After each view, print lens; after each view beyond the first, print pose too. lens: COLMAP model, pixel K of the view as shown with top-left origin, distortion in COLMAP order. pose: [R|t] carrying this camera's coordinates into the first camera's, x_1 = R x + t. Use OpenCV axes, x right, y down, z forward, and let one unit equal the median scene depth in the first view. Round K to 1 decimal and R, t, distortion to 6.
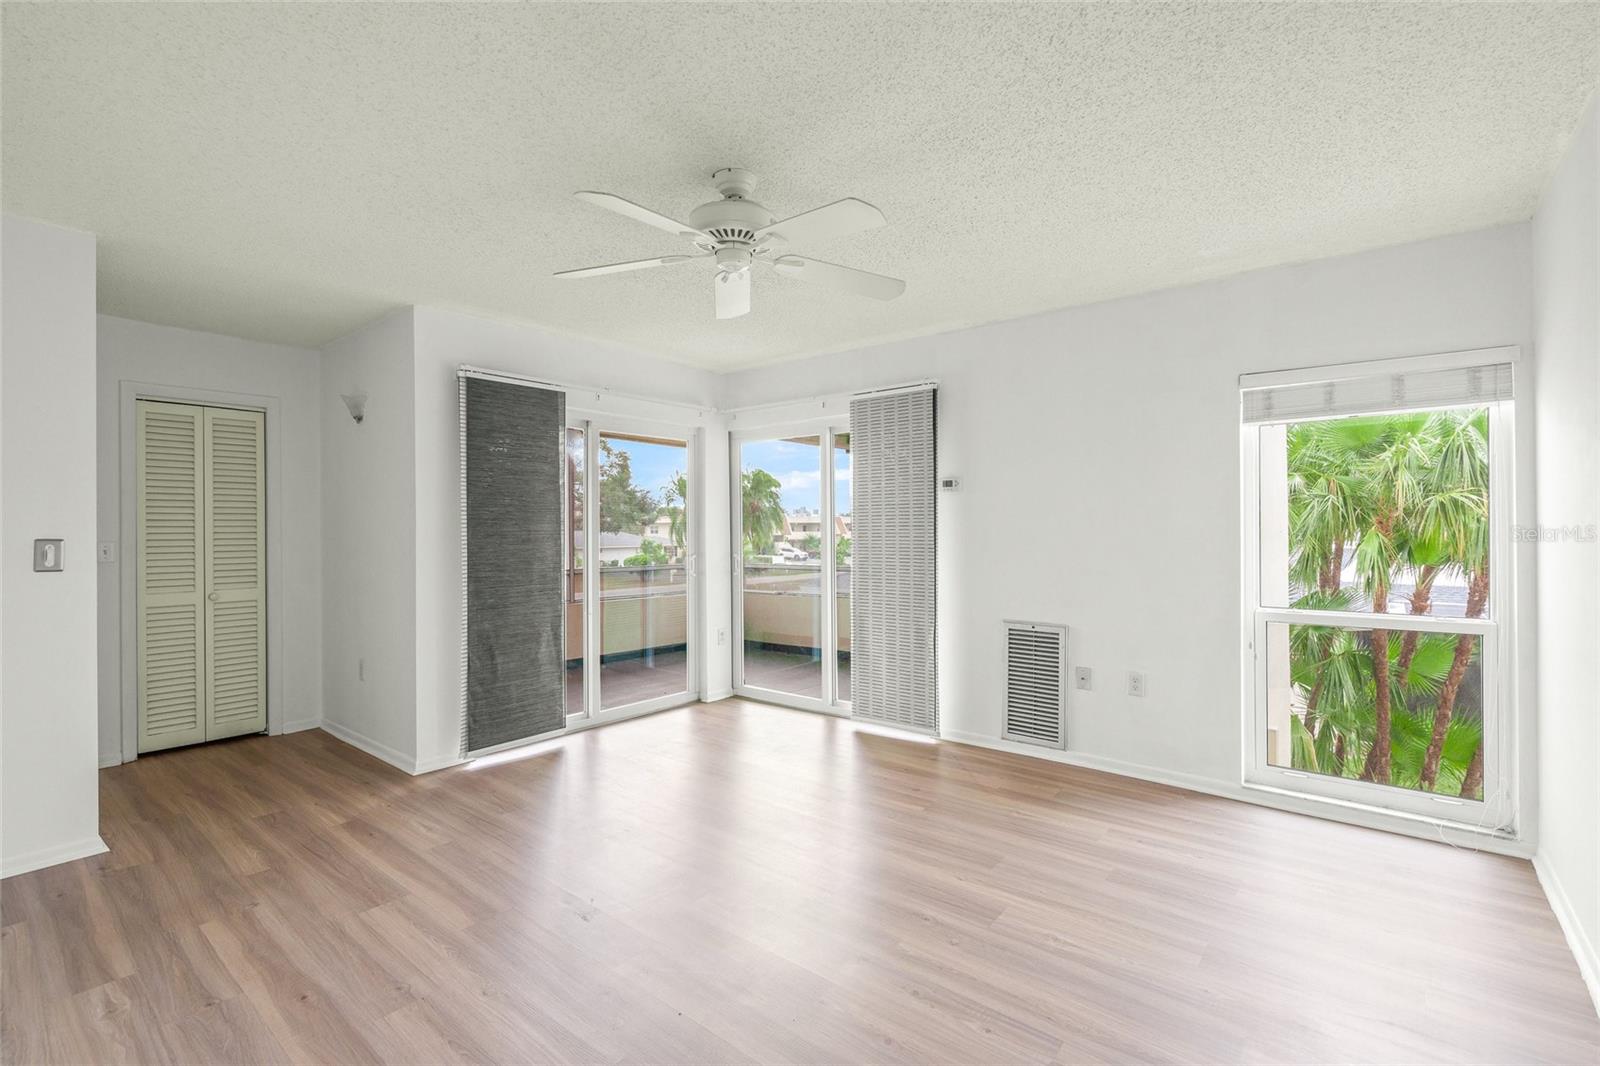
lens RADIAL K [[728.2, 0, 793.0], [0, 728.2, 527.3], [0, 0, 1]] dist [-0.006641, 0.002034]
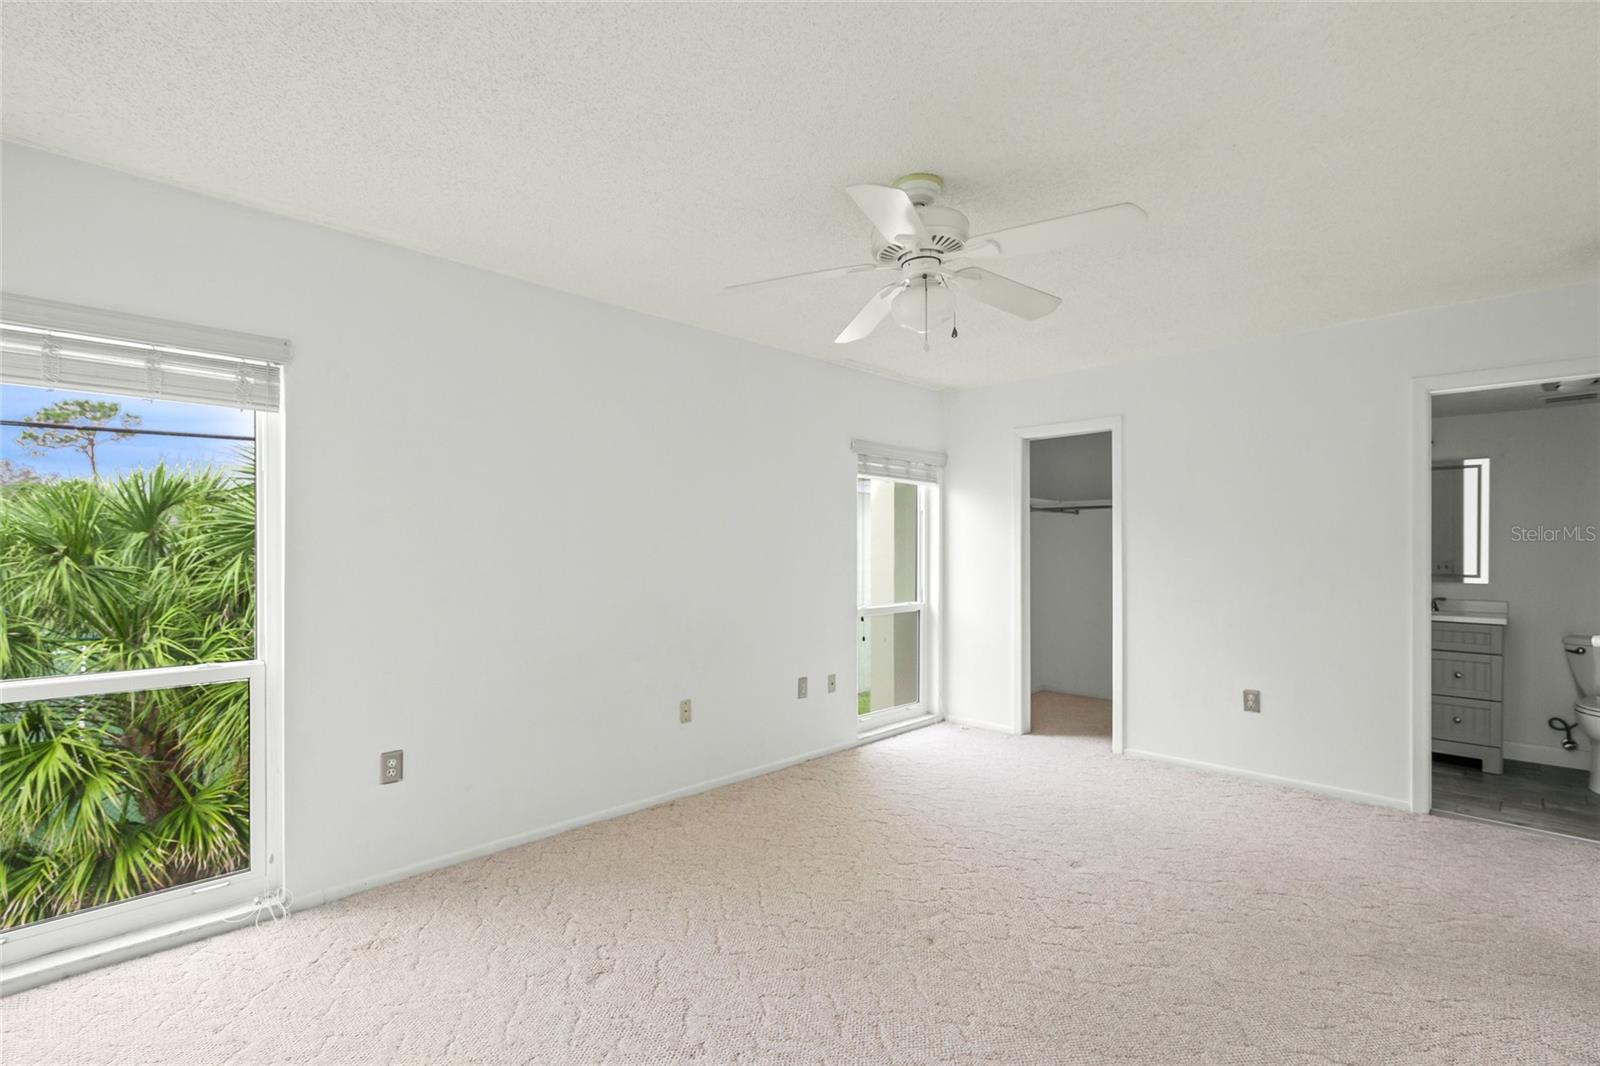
lens RADIAL K [[728.2, 0, 787.1], [0, 728.2, 558.0], [0, 0, 1]] dist [-0.006641, 0.002034]
pose [[0.107498, -0.007102, 0.994180, -0.651571], [-0.005725, 0.999953, 0.007762, 0.004021], [-0.994189, -0.006526, 0.107452, 0.824255]]
